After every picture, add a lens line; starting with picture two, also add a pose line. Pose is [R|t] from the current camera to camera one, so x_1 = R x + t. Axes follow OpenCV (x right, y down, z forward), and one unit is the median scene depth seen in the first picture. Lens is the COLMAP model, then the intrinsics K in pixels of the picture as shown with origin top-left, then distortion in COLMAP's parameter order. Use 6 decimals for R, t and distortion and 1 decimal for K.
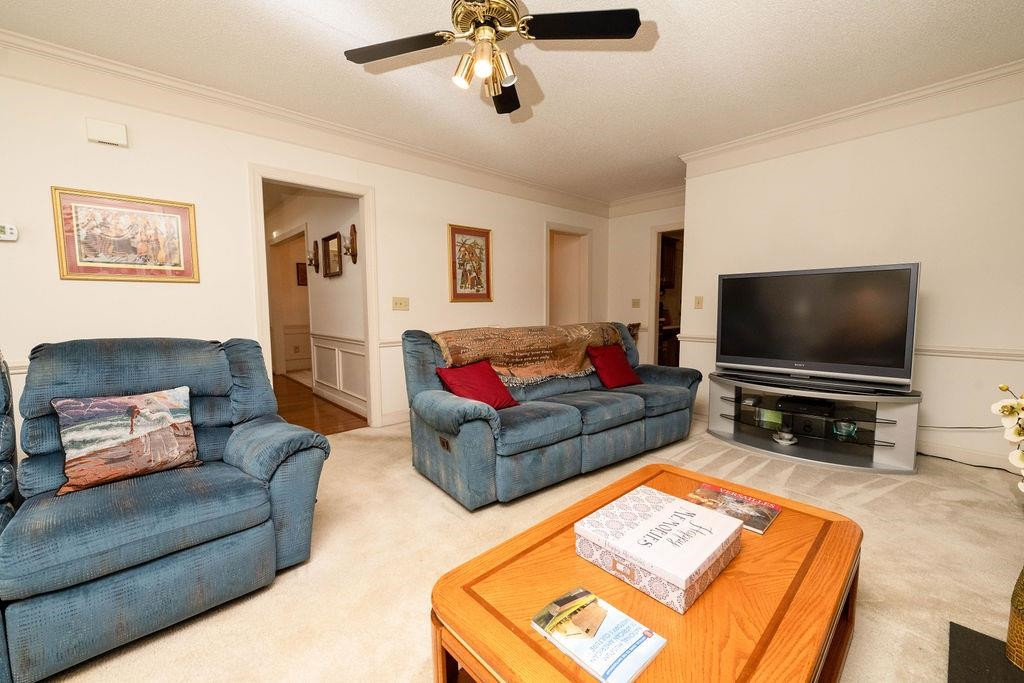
lens RADIAL K [[404.5, 0, 512.0], [0, 404.5, 341.5], [0, 0, 1]] dist [-0.000620, -0.000130]
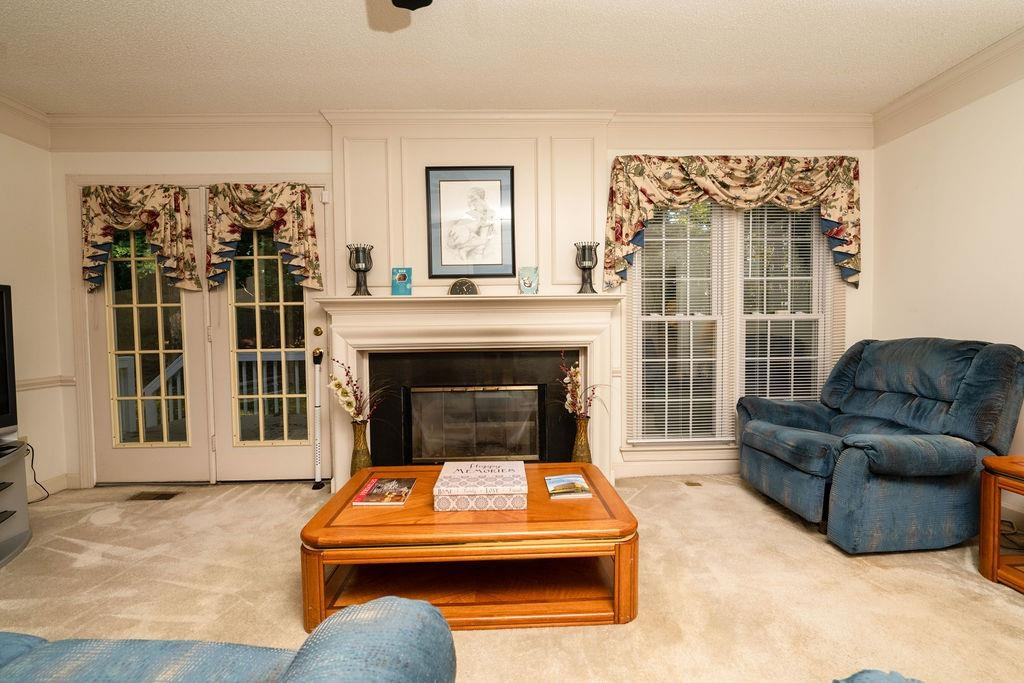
lens RADIAL K [[404.5, 0, 512.0], [0, 404.5, 341.5], [0, 0, 1]] dist [-0.000620, -0.000130]
pose [[-0.752914, -0.009616, 0.658049, -0.605581], [0.070685, 0.992928, 0.095384, -0.153026], [-0.654312, 0.118330, -0.746909, 1.708941]]
